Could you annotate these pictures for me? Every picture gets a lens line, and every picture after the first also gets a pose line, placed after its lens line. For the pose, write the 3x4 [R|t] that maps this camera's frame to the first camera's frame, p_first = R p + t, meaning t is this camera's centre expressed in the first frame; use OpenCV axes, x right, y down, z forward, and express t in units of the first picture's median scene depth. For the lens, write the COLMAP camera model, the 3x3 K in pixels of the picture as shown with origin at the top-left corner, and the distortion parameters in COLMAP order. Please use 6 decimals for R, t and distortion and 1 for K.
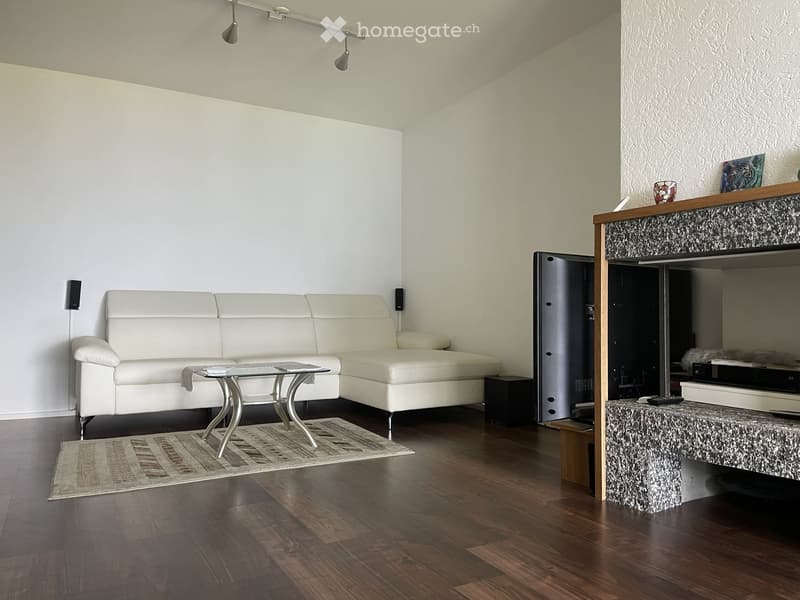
lens RADIAL K [[613.8, 0, 401.4], [0, 613.8, 302.5], [0, 0, 1]] dist [0.035703, -0.011391]
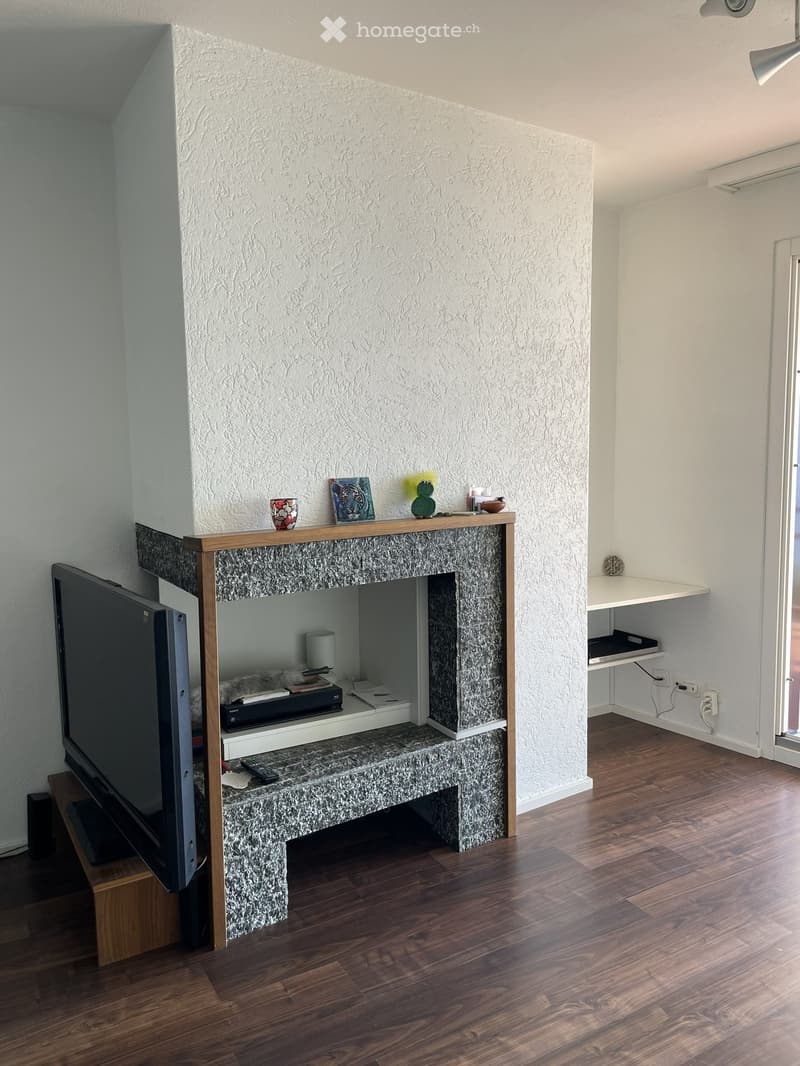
lens RADIAL K [[817.9, 0, 401.6], [0, 817.9, 530.8], [0, 0, 1]] dist [0.035703, -0.011391]
pose [[-0.022977, -0.106651, 0.994031, -0.650699], [-0.001298, 0.994296, 0.106649, -0.287663], [-0.999735, 0.001160, -0.022984, 0.965295]]
